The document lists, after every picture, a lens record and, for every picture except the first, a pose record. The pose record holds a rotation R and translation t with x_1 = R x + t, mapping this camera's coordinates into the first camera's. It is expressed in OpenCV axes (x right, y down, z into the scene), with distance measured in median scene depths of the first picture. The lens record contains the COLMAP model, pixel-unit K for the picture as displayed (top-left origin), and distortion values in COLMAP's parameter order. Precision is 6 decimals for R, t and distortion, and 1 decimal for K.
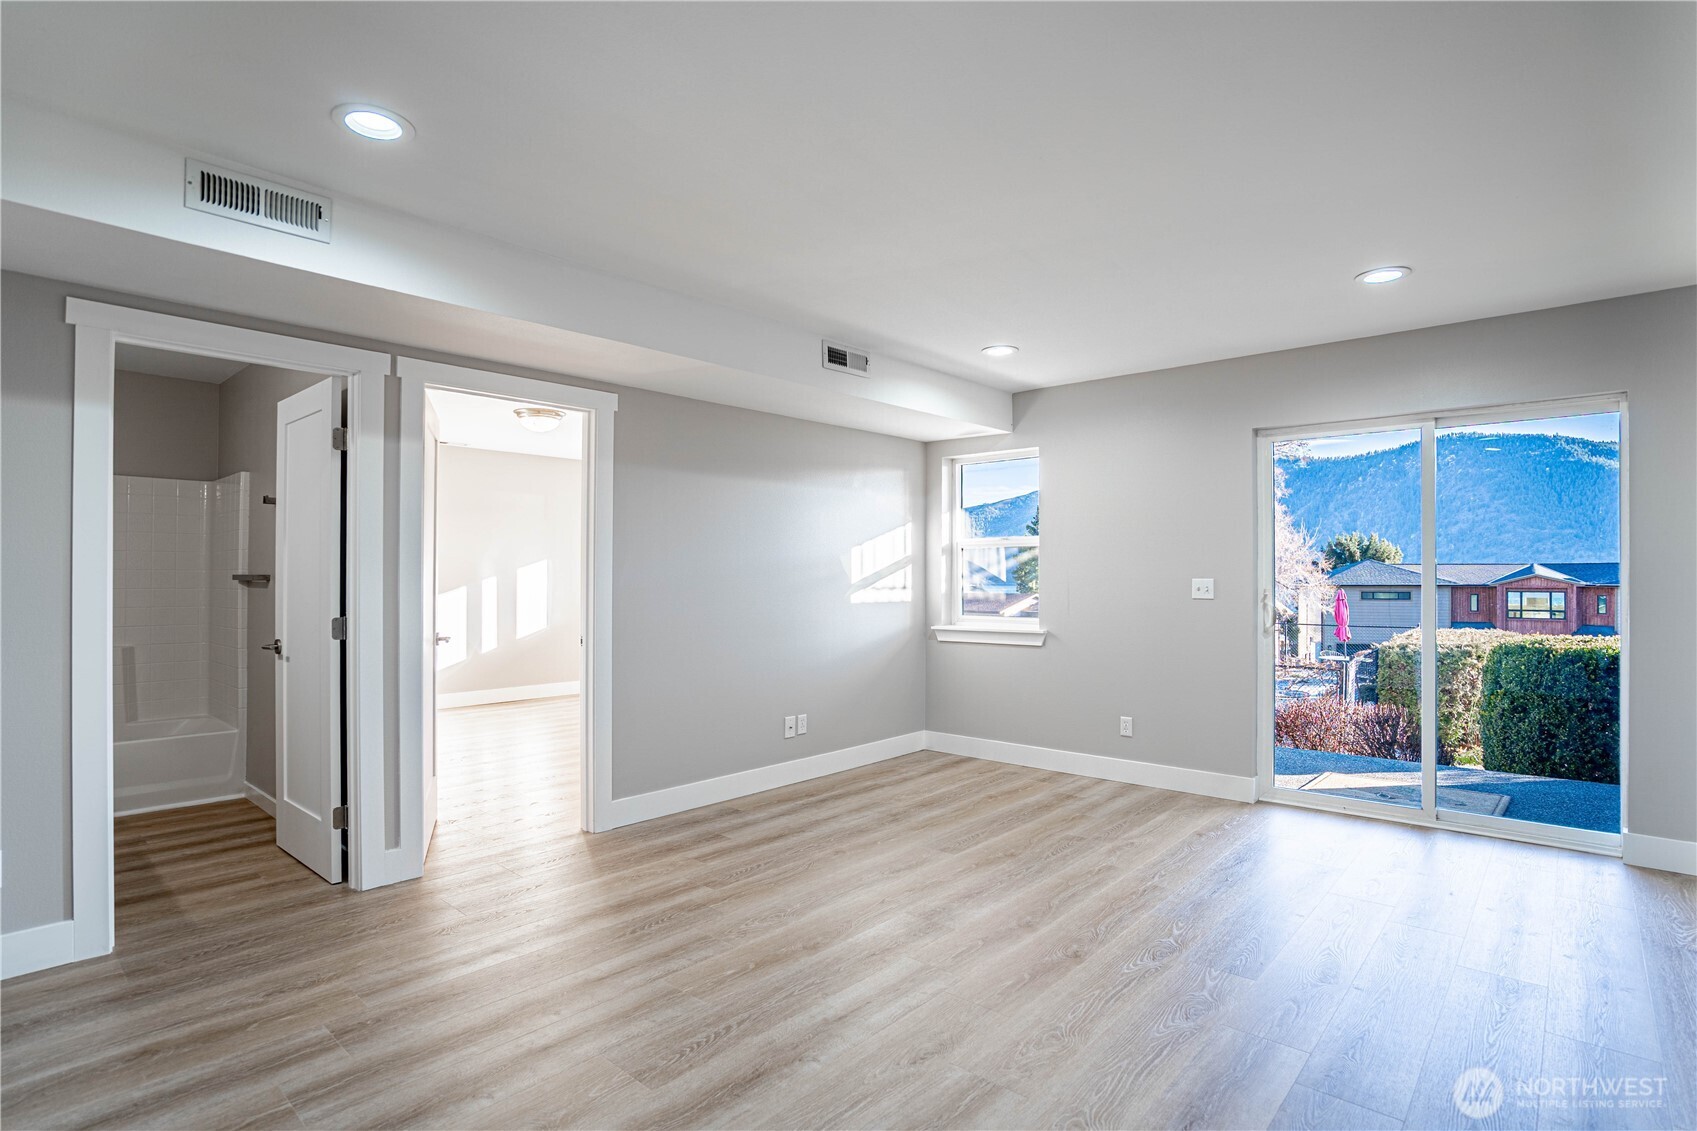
lens RADIAL K [[844.9, 0, 848.5], [0, 844.9, 565.5], [0, 0, 1]] dist [-0.018534, 0.001454]
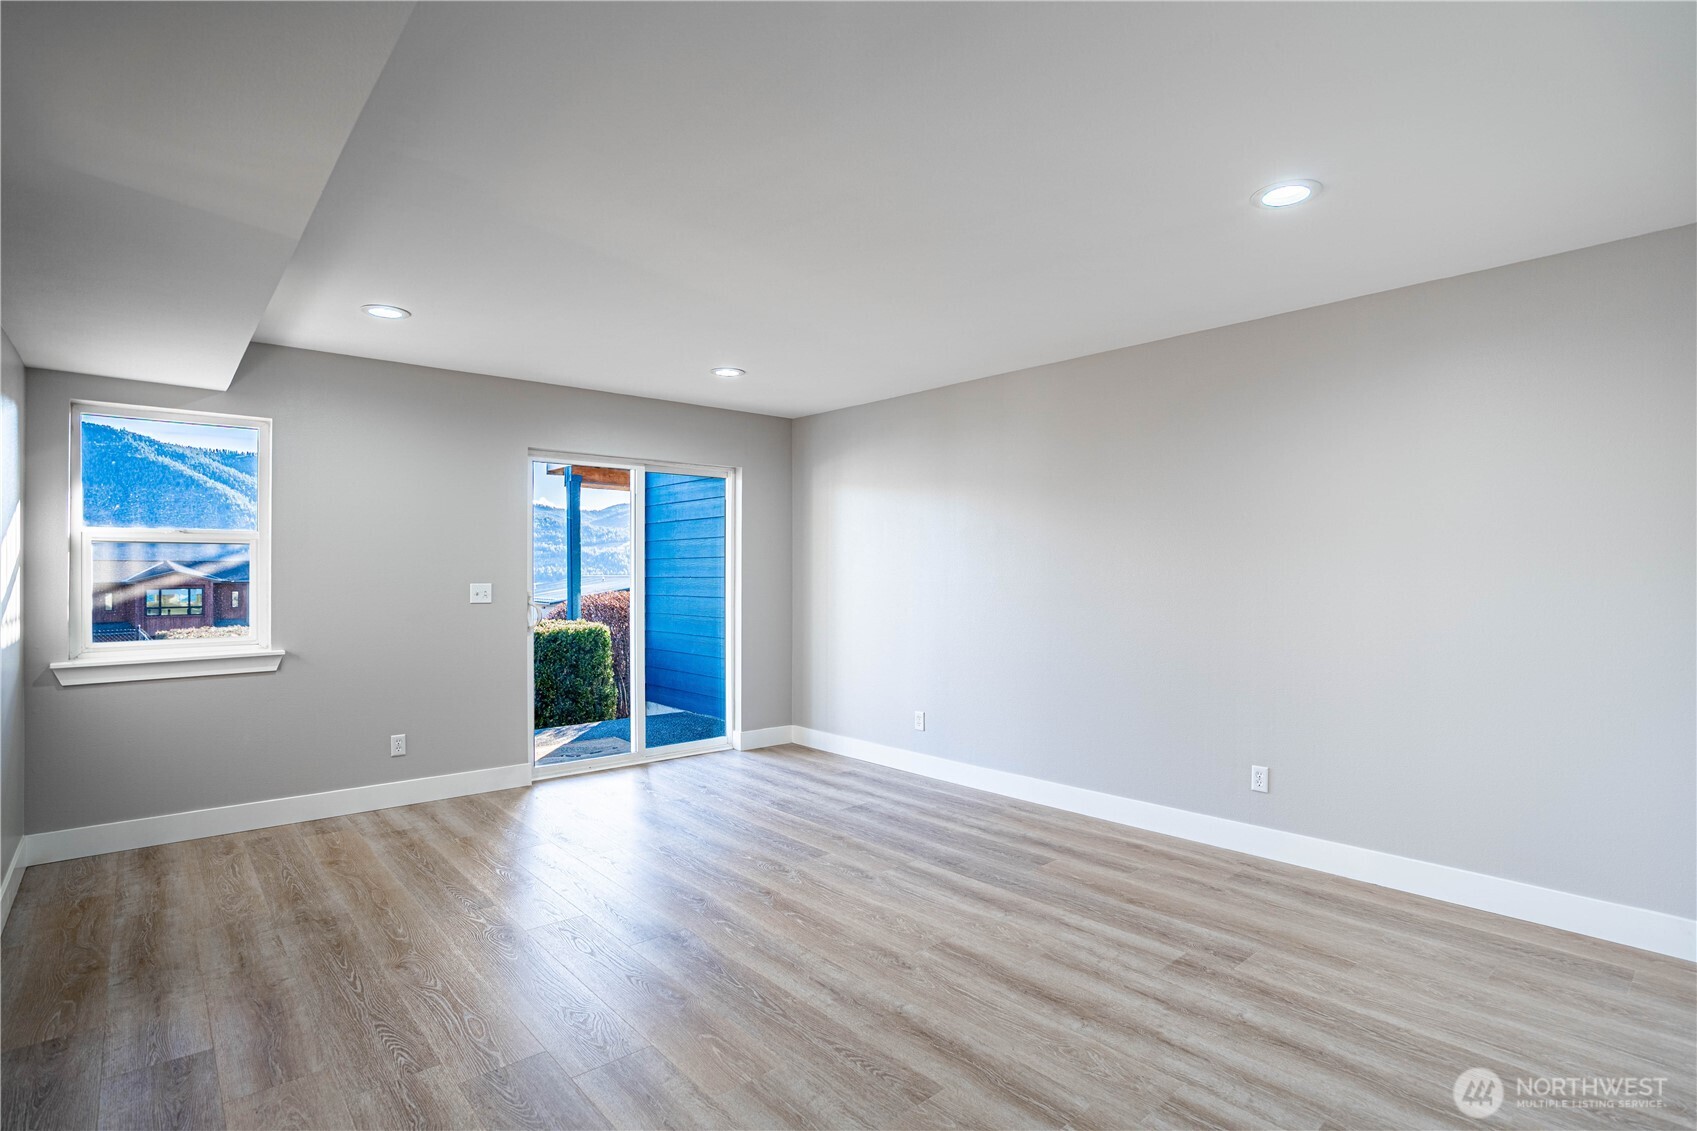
lens RADIAL K [[856.4, 0, 847.0], [0, 856.4, 566.1], [0, 0, 1]] dist [-0.046443, 0.028764]
pose [[0.128802, 0.006404, 0.991650, -0.083369], [-0.012378, 0.999912, -0.004850, -0.000922], [-0.991593, -0.011650, 0.128869, 0.063447]]
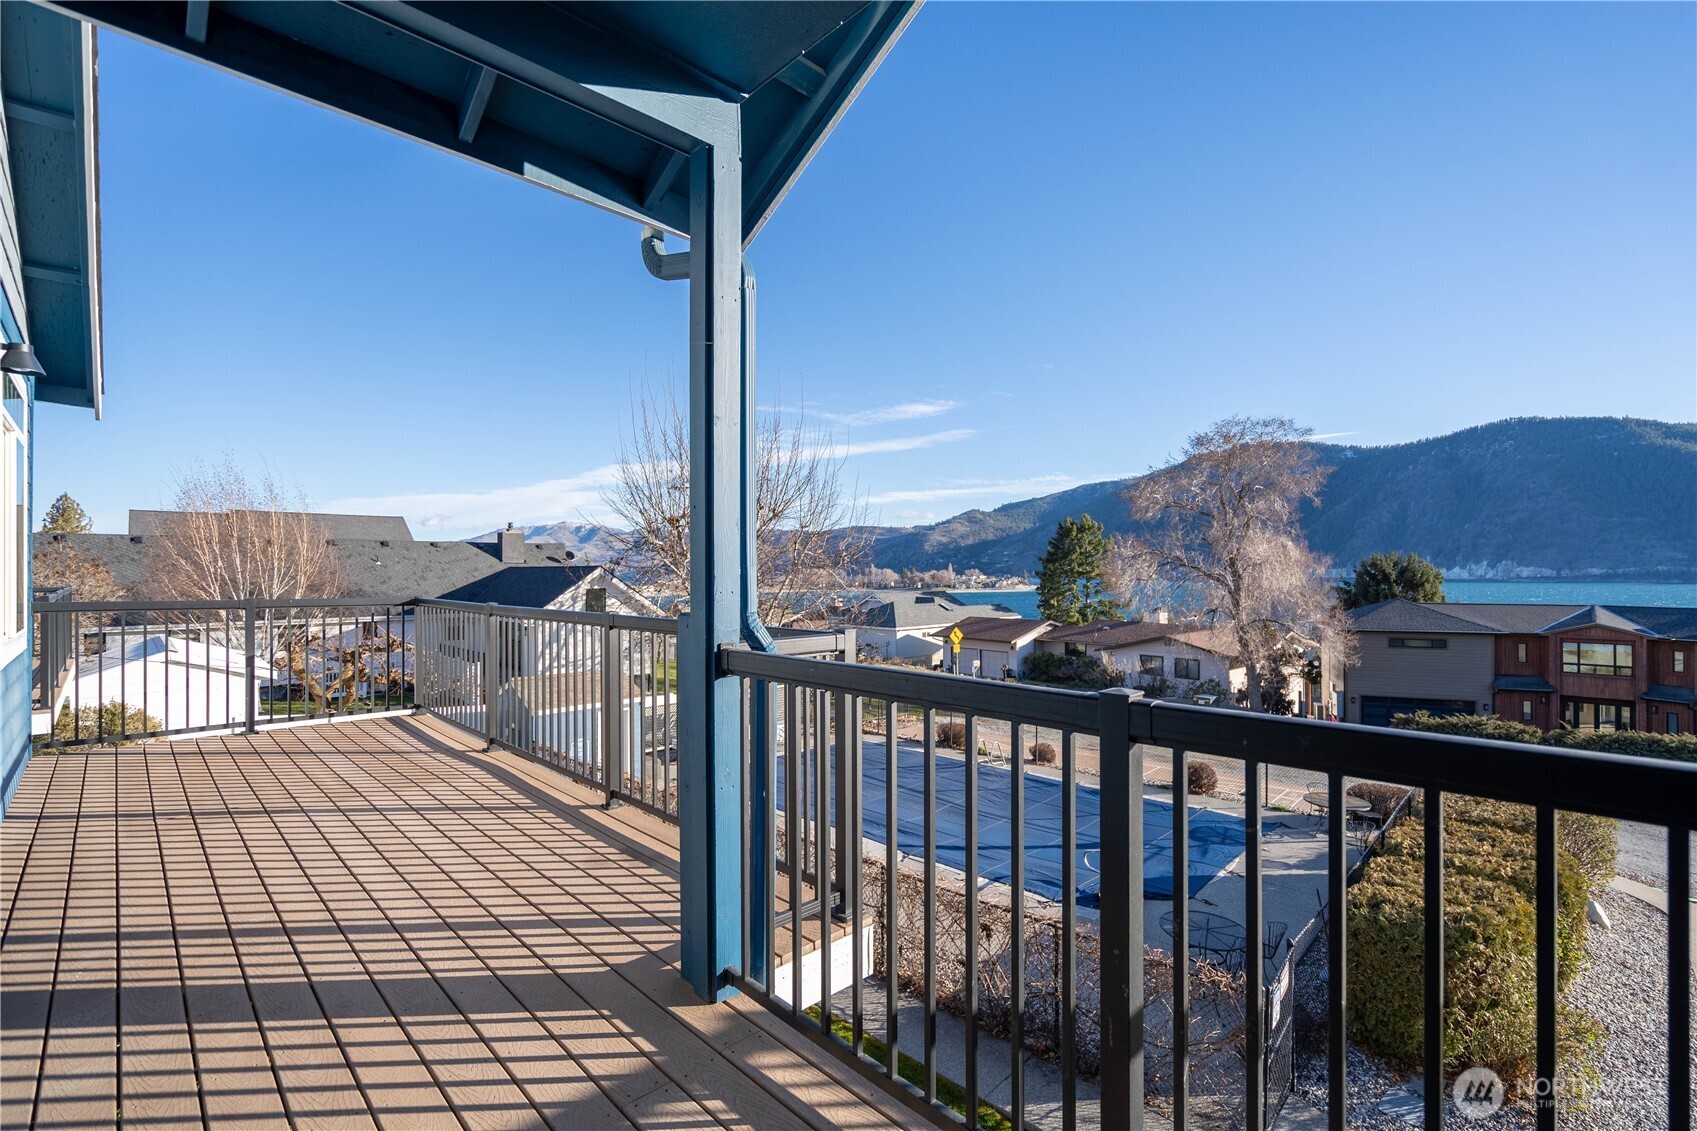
lens RADIAL K [[803.4, 0, 860.7], [0, 803.4, 566.8], [0, 0, 1]] dist [-0.012876, 0.001638]
pose [[0.997870, -0.016650, -0.063079, 0.117717], [0.018350, 0.999482, 0.026457, -0.085084], [0.062606, -0.027558, 0.997658, 0.134729]]
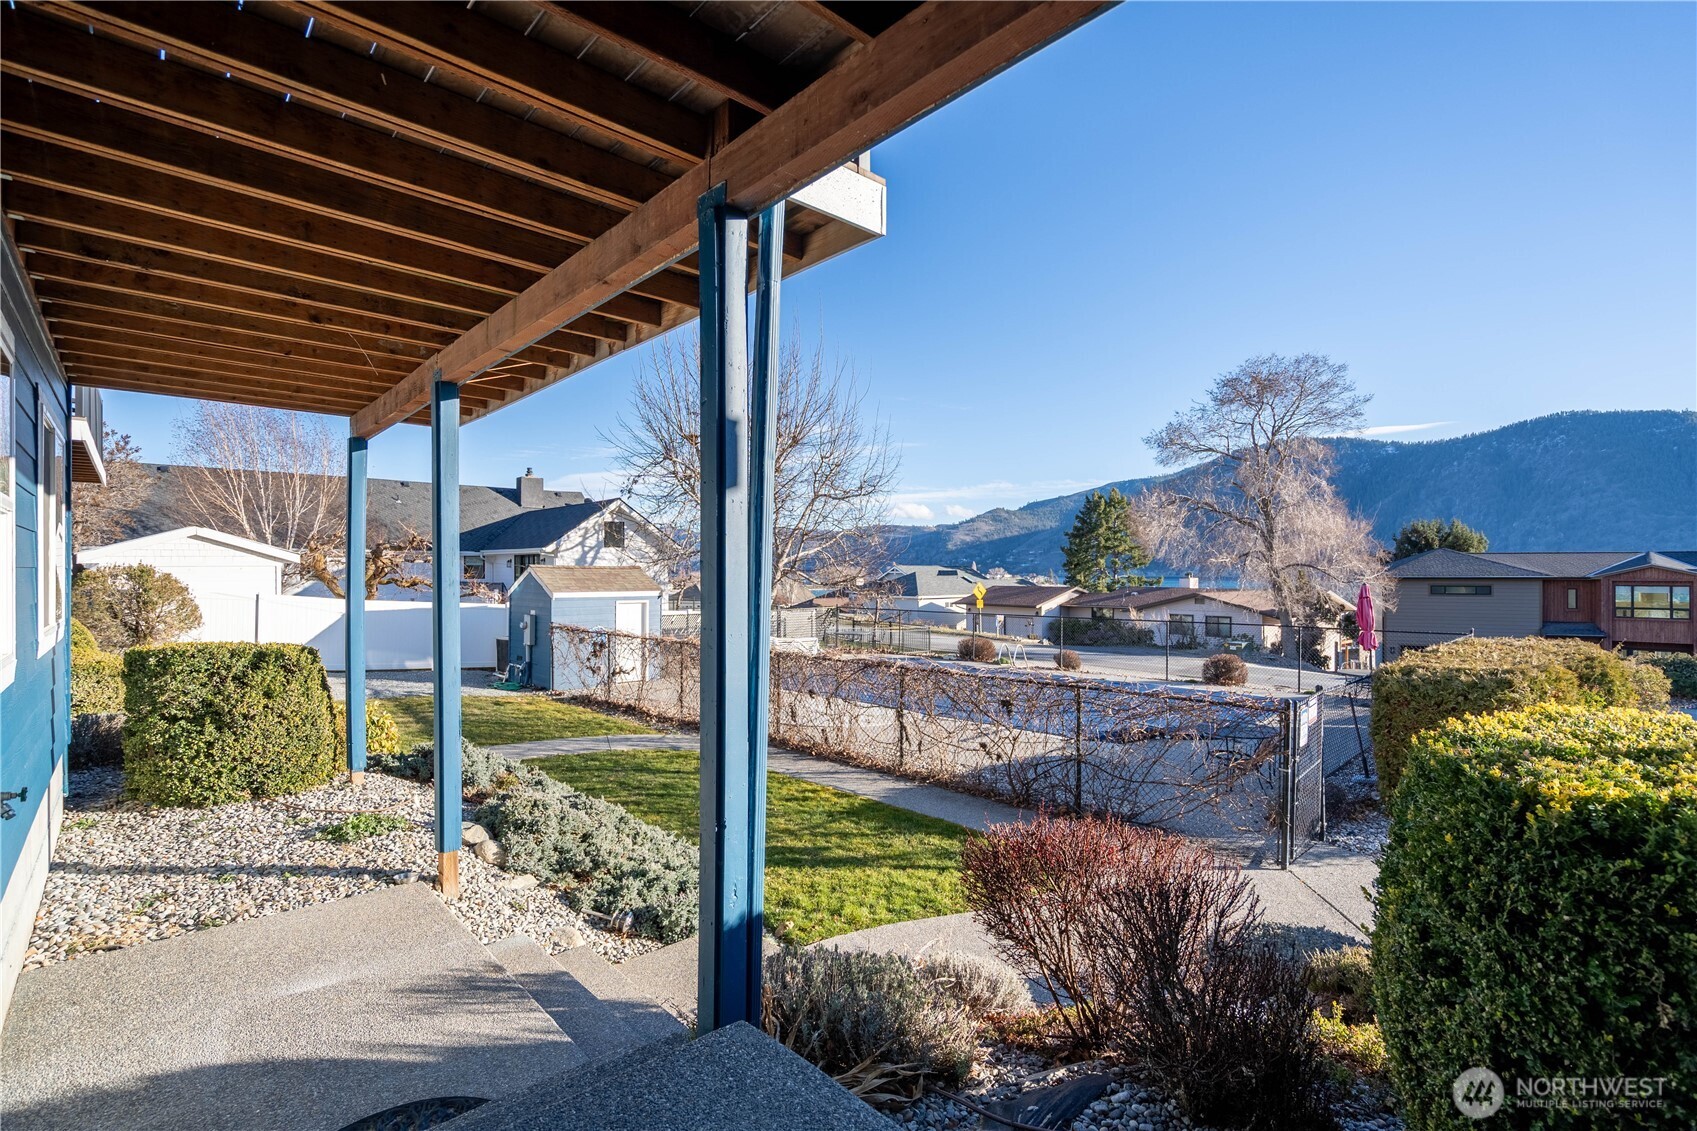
lens RADIAL K [[822.7, 0, 861.2], [0, 822.7, 564.5], [0, 0, 1]] dist [-0.006592, -0.000130]
pose [[0.996125, -0.003313, -0.087890, 0.116780], [0.003907, 0.999971, 0.006581, 0.002246], [0.087865, -0.006899, 0.996108, 0.127108]]
